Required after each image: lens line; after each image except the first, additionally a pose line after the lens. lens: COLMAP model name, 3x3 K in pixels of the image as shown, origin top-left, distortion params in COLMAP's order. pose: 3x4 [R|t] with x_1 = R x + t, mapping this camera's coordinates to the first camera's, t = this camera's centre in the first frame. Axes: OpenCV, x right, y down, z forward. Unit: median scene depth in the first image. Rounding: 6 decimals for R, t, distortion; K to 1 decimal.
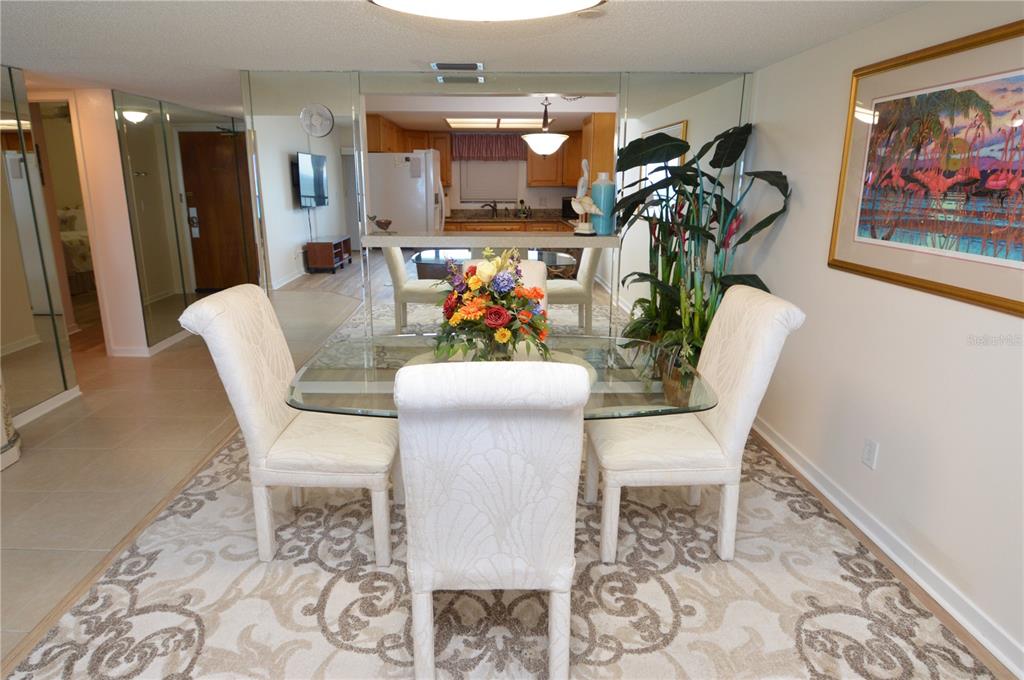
lens RADIAL K [[568.8, 0, 501.5], [0, 568.8, 334.4], [0, 0, 1]] dist [0.020824, -0.032757]
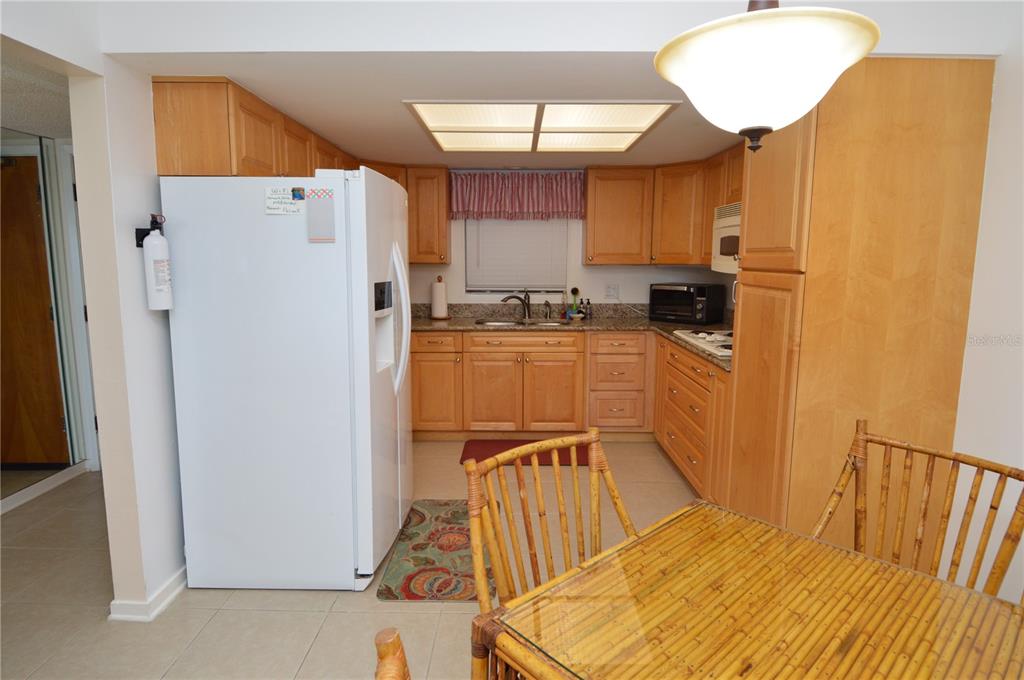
lens RADIAL K [[568.8, 0, 501.5], [0, 568.8, 334.4], [0, 0, 1]] dist [0.020824, -0.032757]
pose [[0.998704, 0.009863, -0.049937, -0.012163], [-0.016294, 0.991374, -0.130048, -0.181585], [0.048223, 0.130693, 0.990249, 0.695977]]
